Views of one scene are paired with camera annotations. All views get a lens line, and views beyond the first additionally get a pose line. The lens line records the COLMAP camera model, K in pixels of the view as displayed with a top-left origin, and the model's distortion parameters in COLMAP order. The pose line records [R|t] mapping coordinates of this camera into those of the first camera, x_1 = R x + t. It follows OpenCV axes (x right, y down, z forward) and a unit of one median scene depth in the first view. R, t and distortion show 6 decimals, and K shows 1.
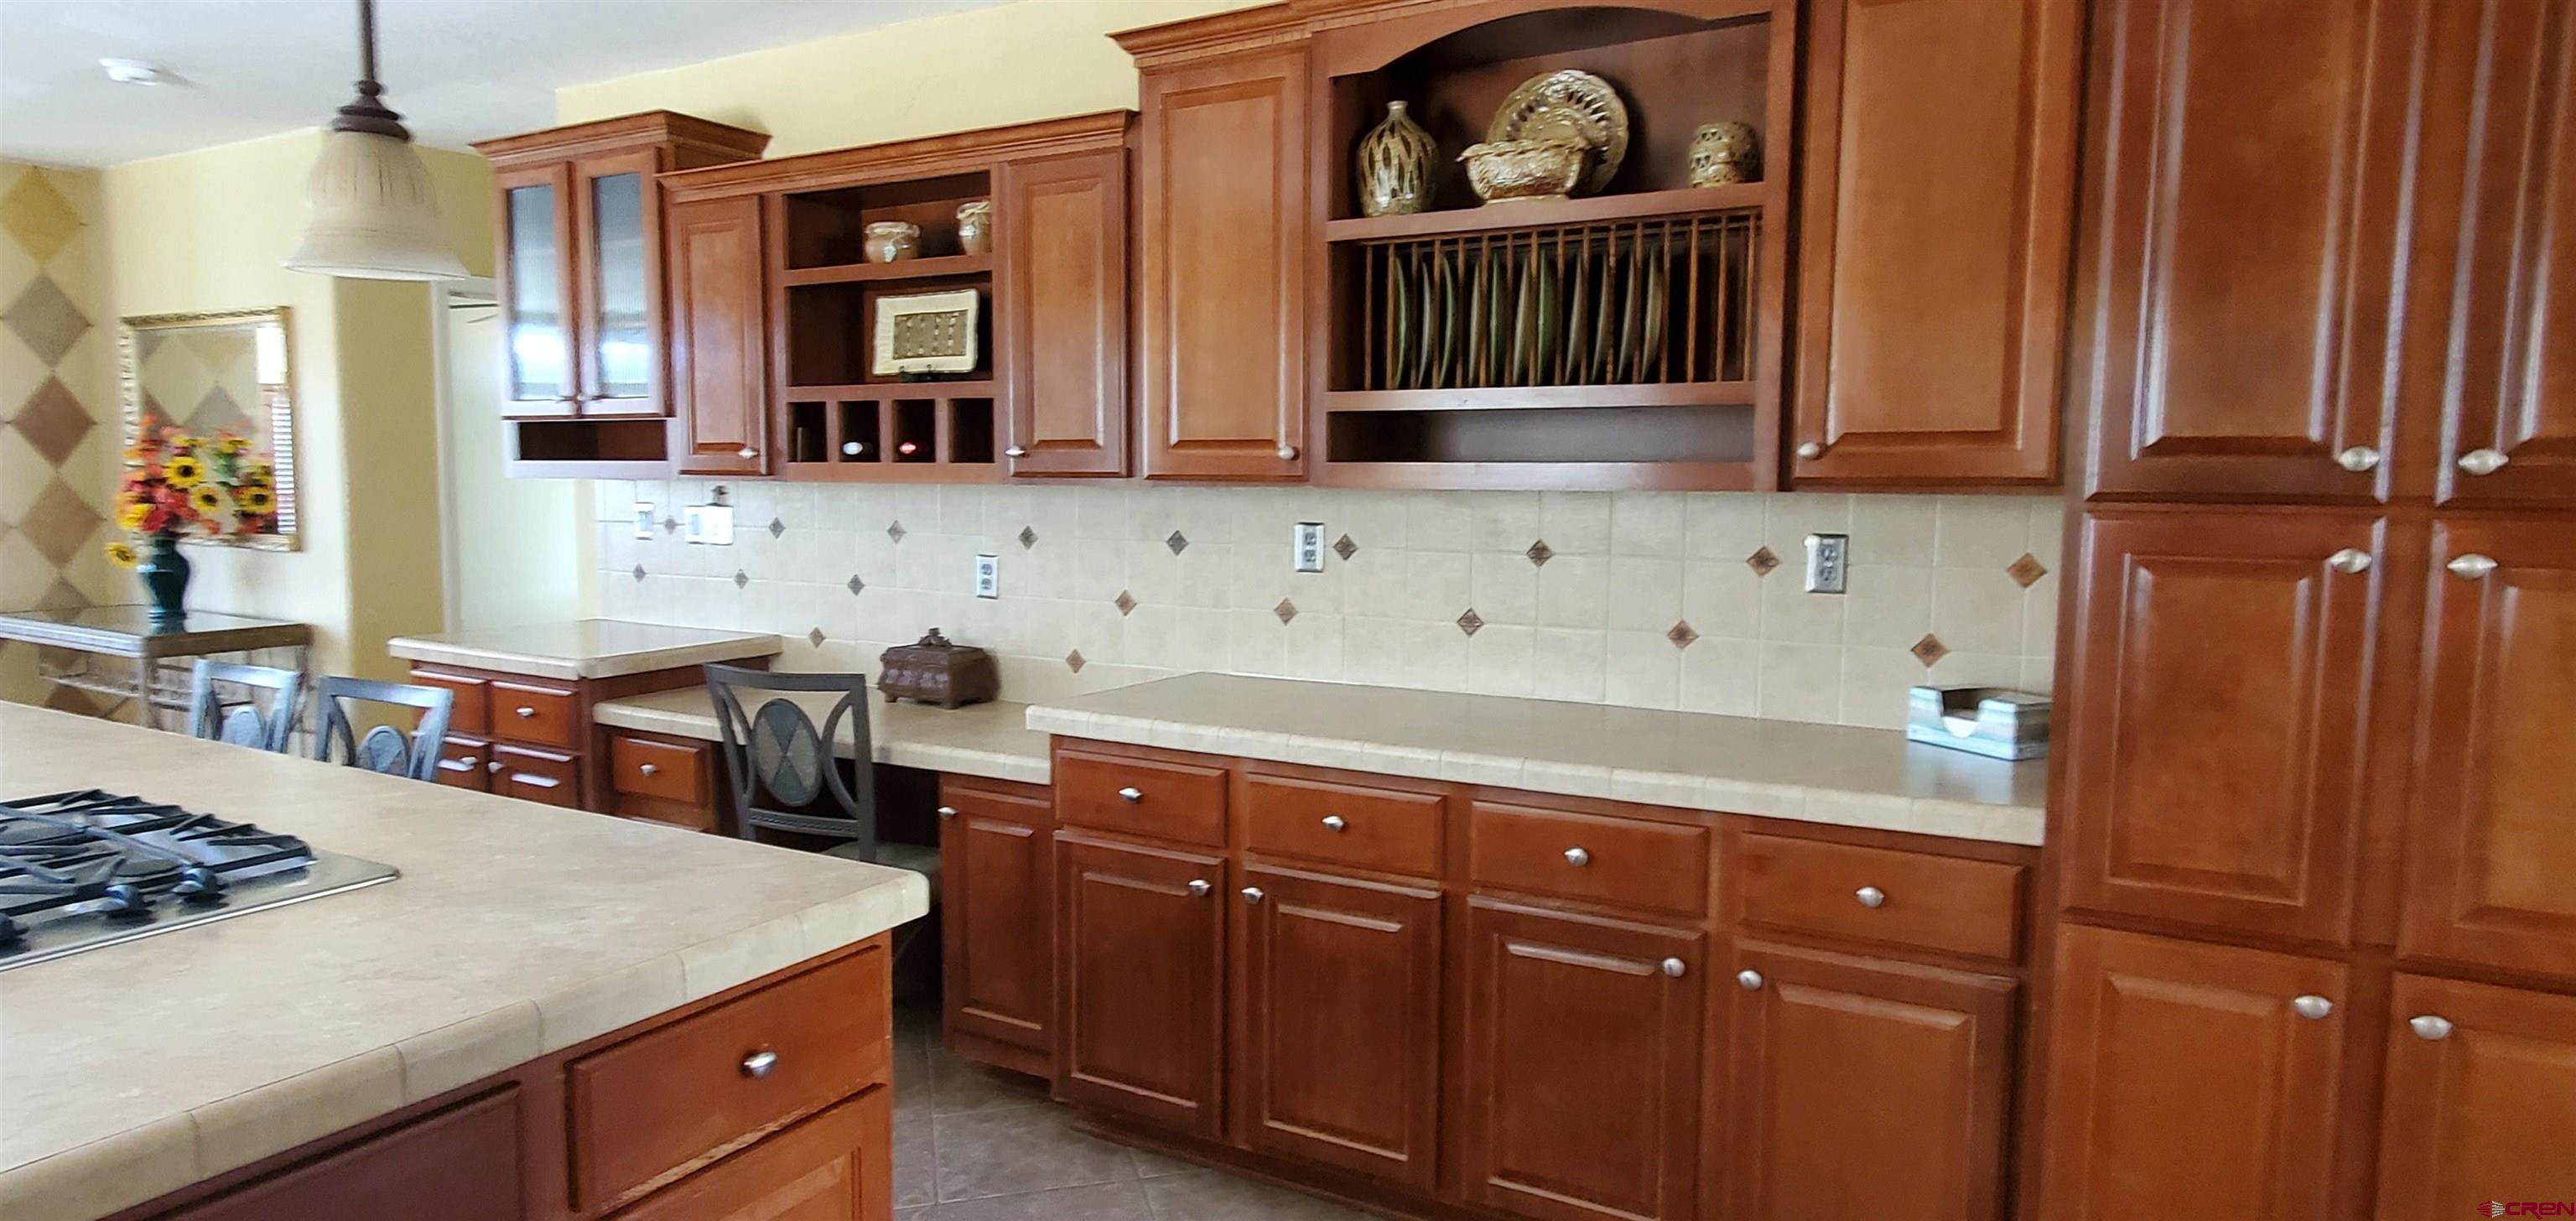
lens RADIAL K [[1475.4, 0, 1287.2], [0, 1475.4, 616.5], [0, 0, 1]] dist [0.004213, -0.000887]
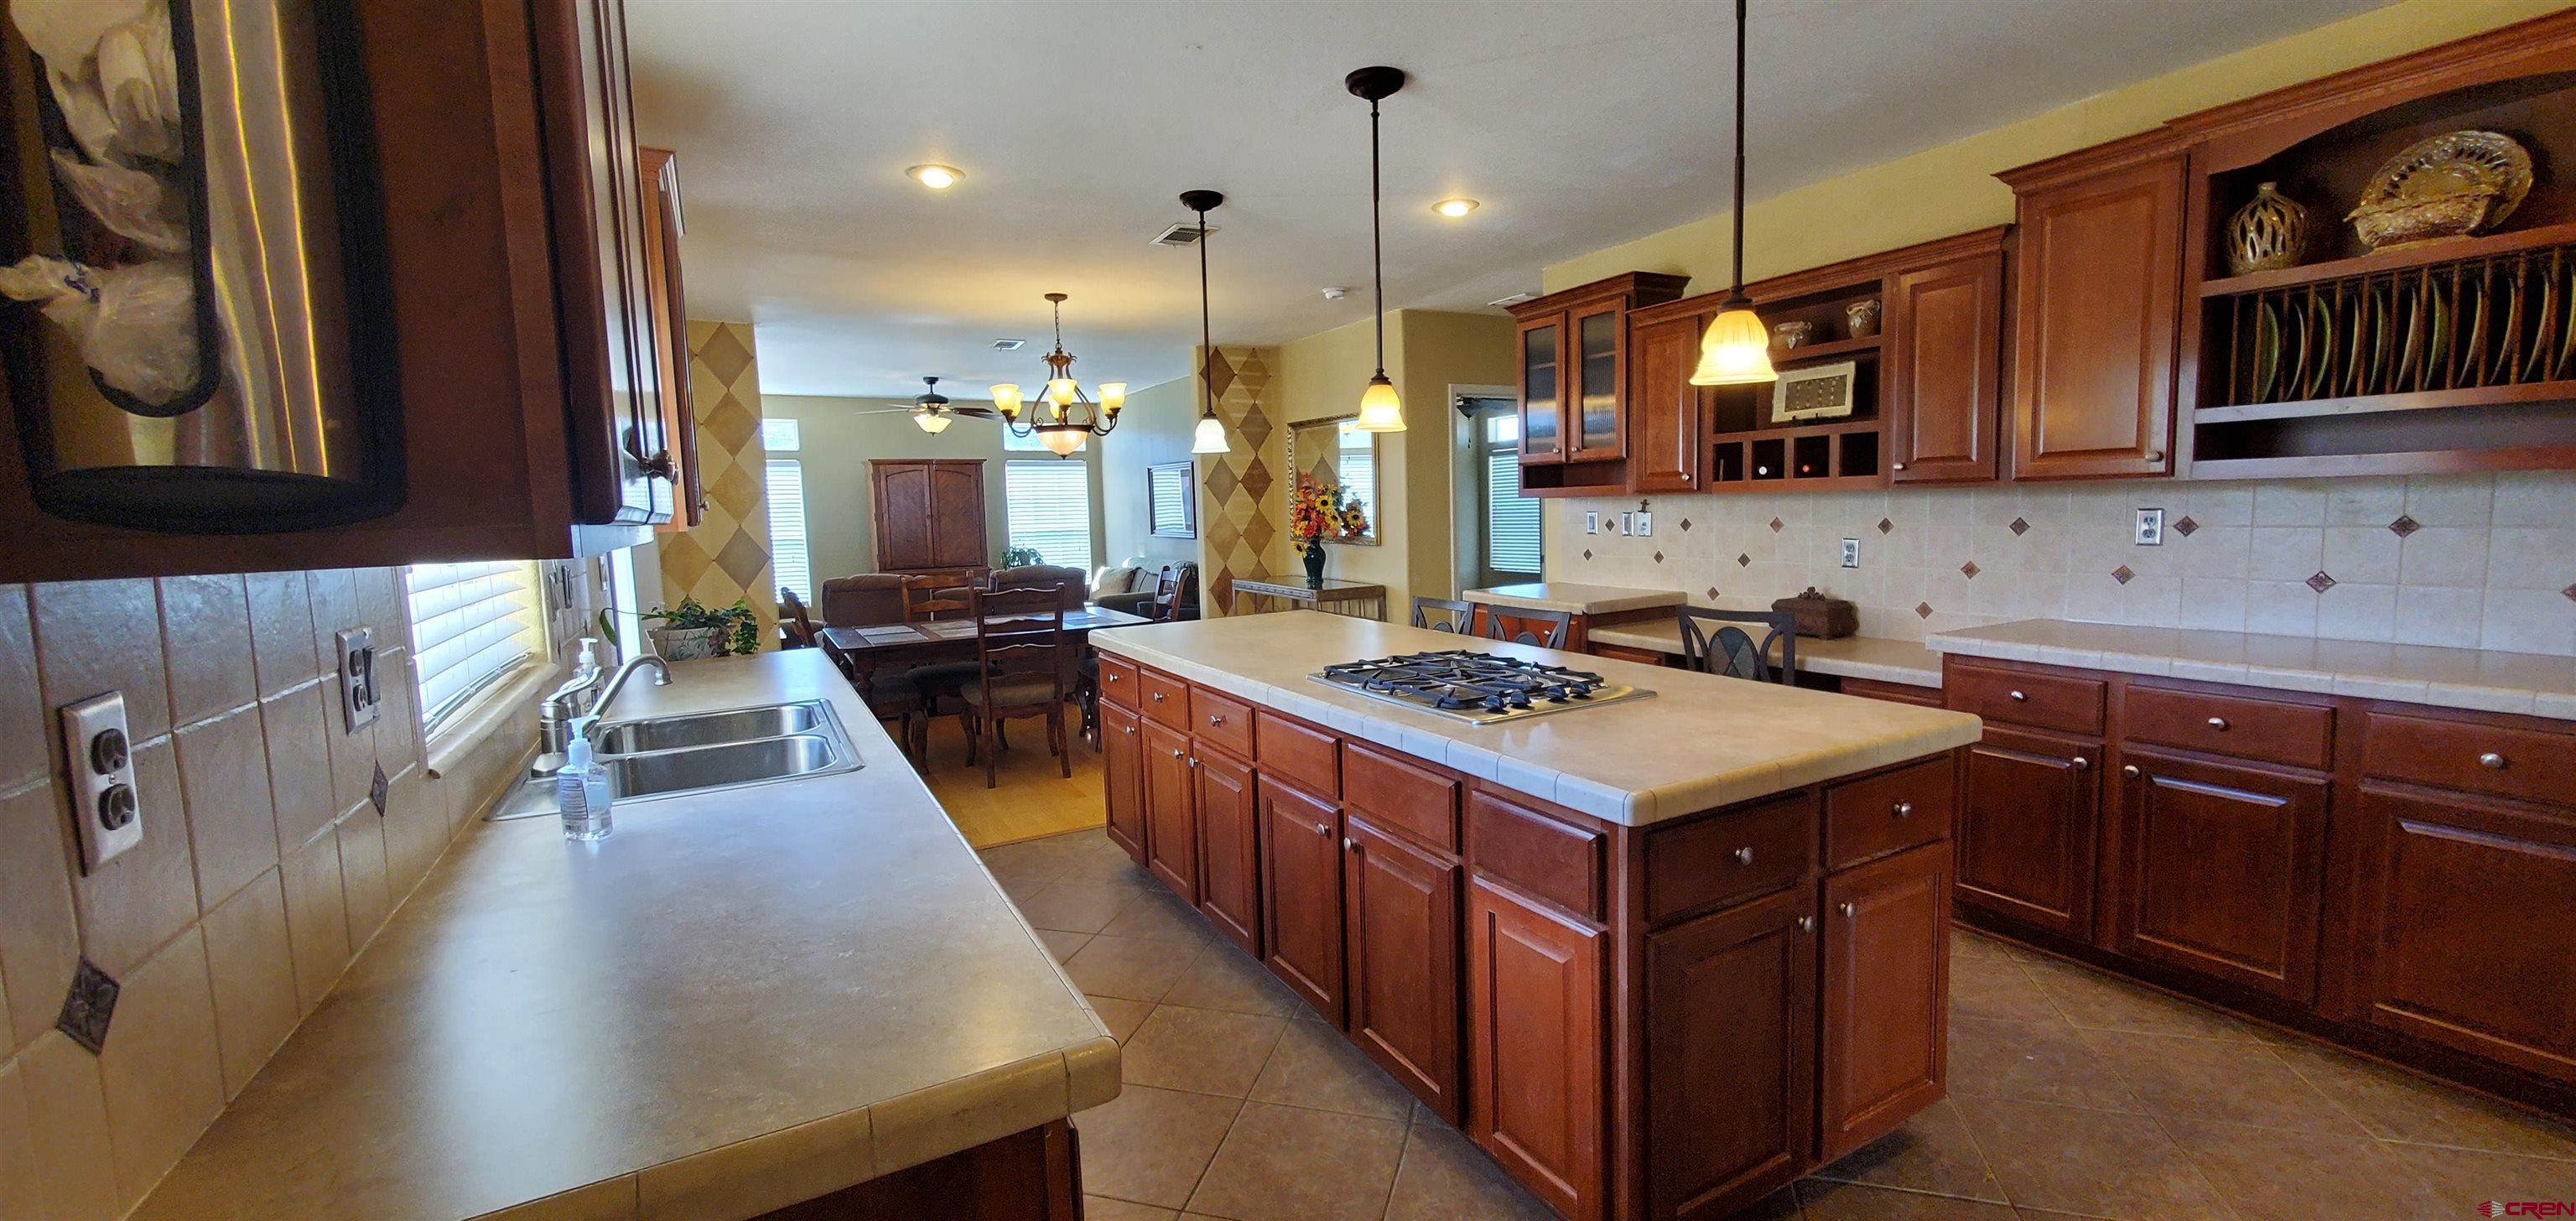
lens RADIAL K [[1028.4, 0, 1297.8], [0, 1028.4, 609.1], [0, 0, 1]] dist [0.003633, -0.001898]
pose [[0.856228, 0.021472, -0.516152, -0.181104], [-0.016129, 0.999760, 0.014834, 0.029565], [0.516347, -0.004377, 0.856368, -0.227601]]
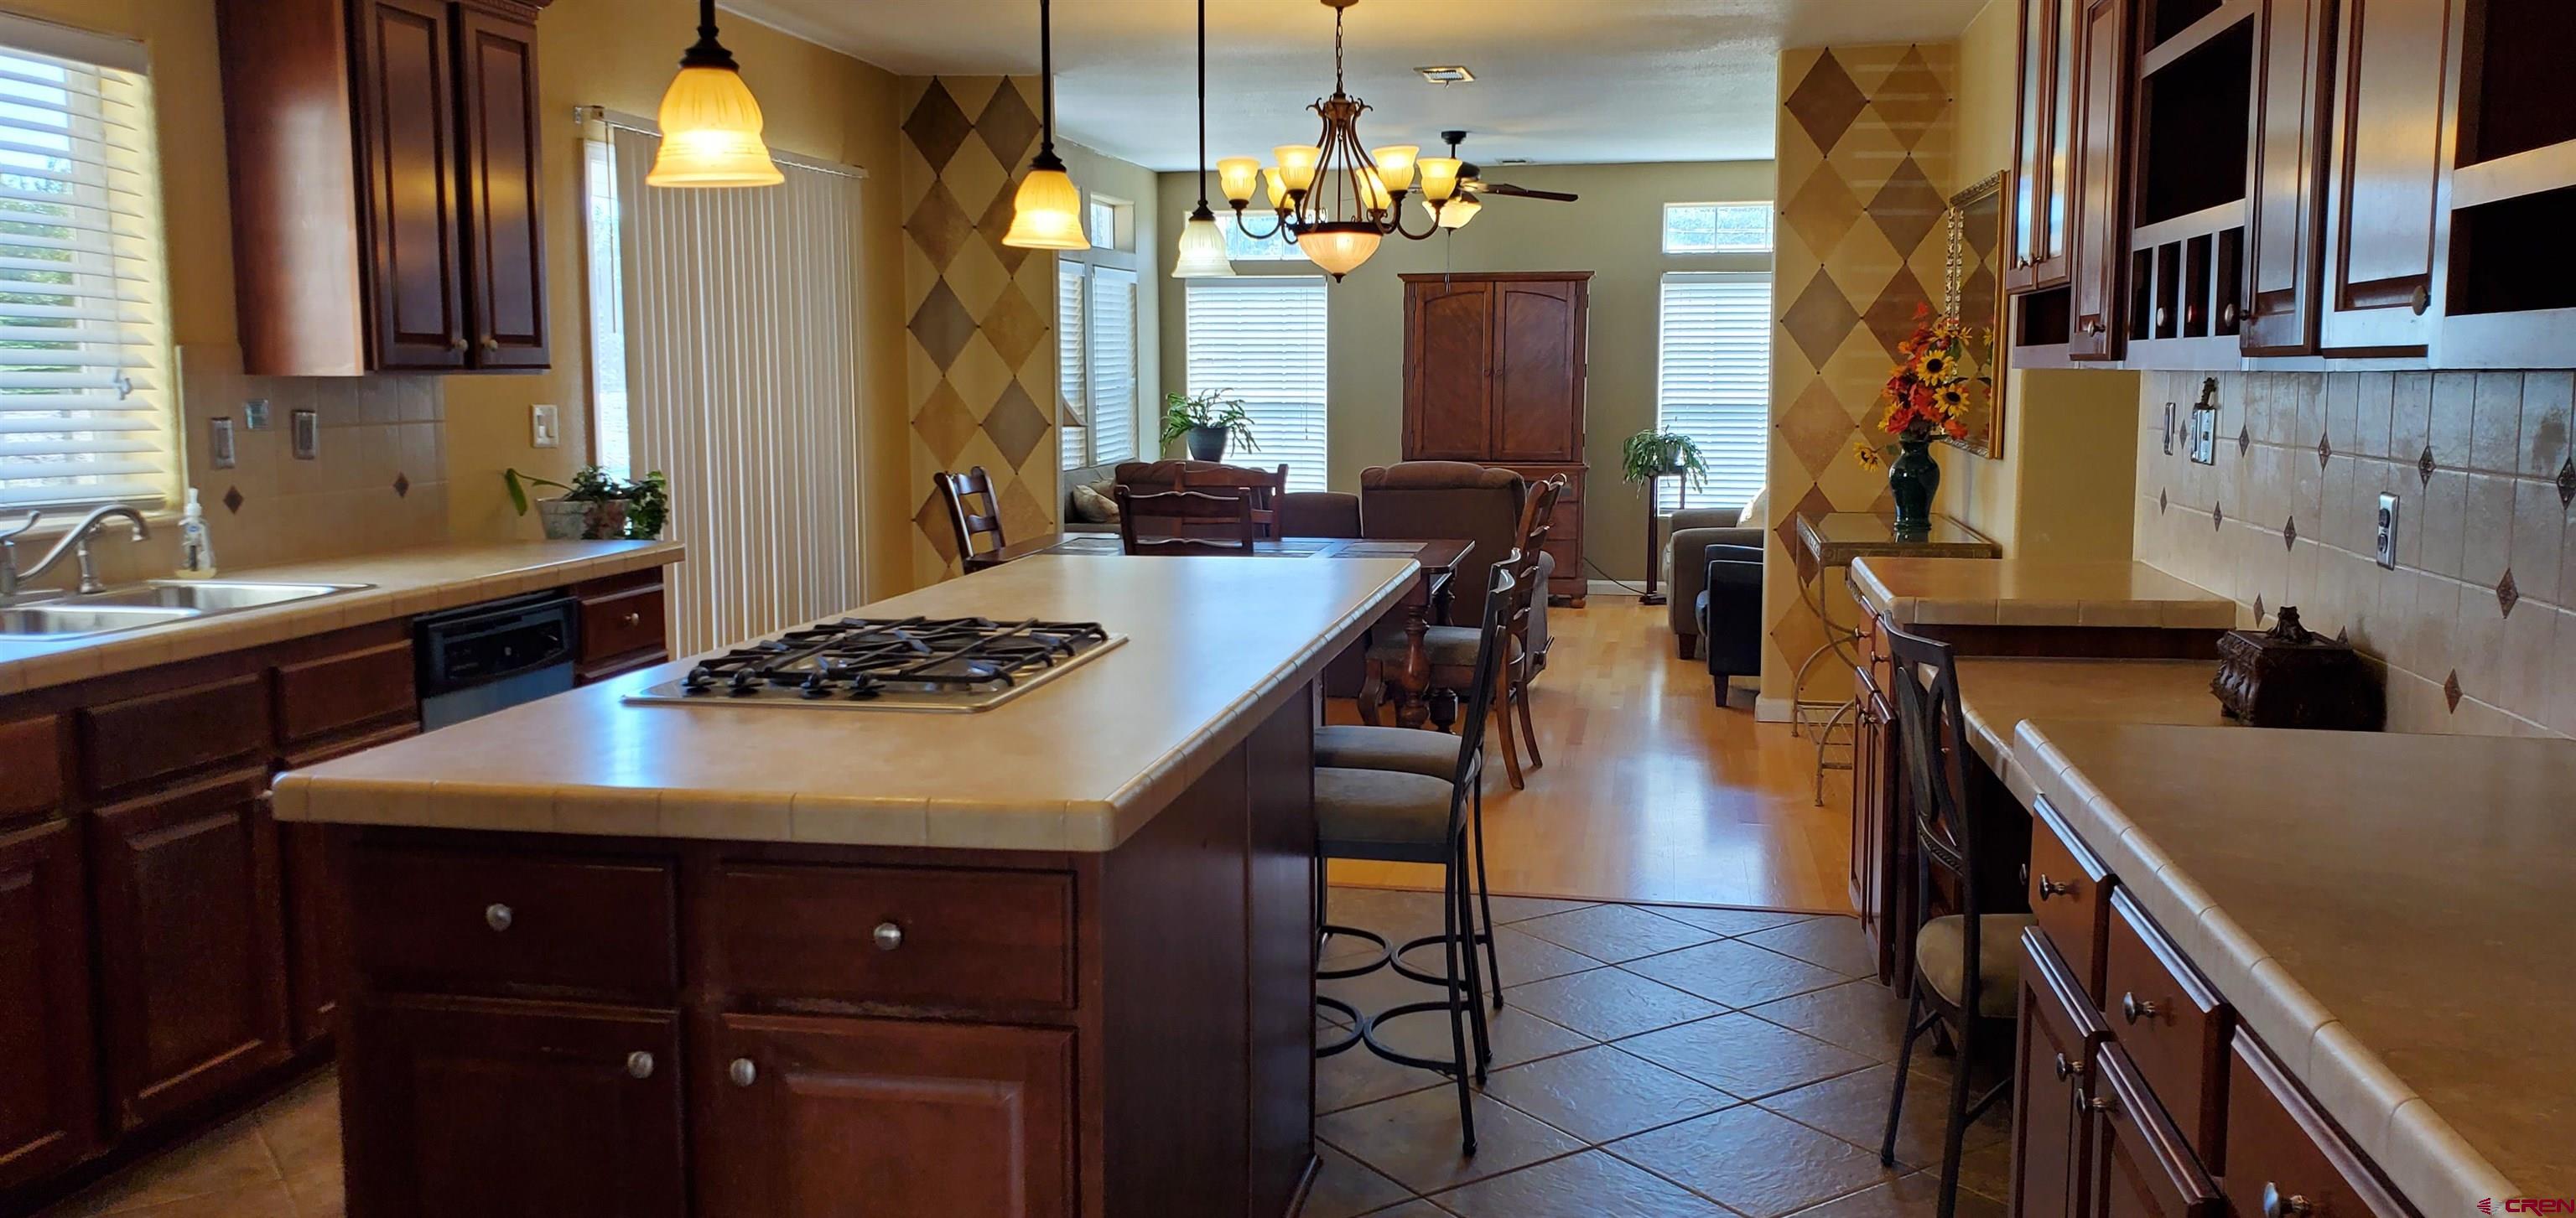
lens RADIAL K [[1999.7, 0, 1288.0], [0, 1999.7, 609.0], [0, 0, 1]] dist [0.043053, -0.000354]
pose [[0.325563, 0.106129, -0.939545, 0.517245], [-0.090424, 0.992621, 0.080791, -0.026558], [0.941187, 0.058655, 0.332757, 0.415286]]
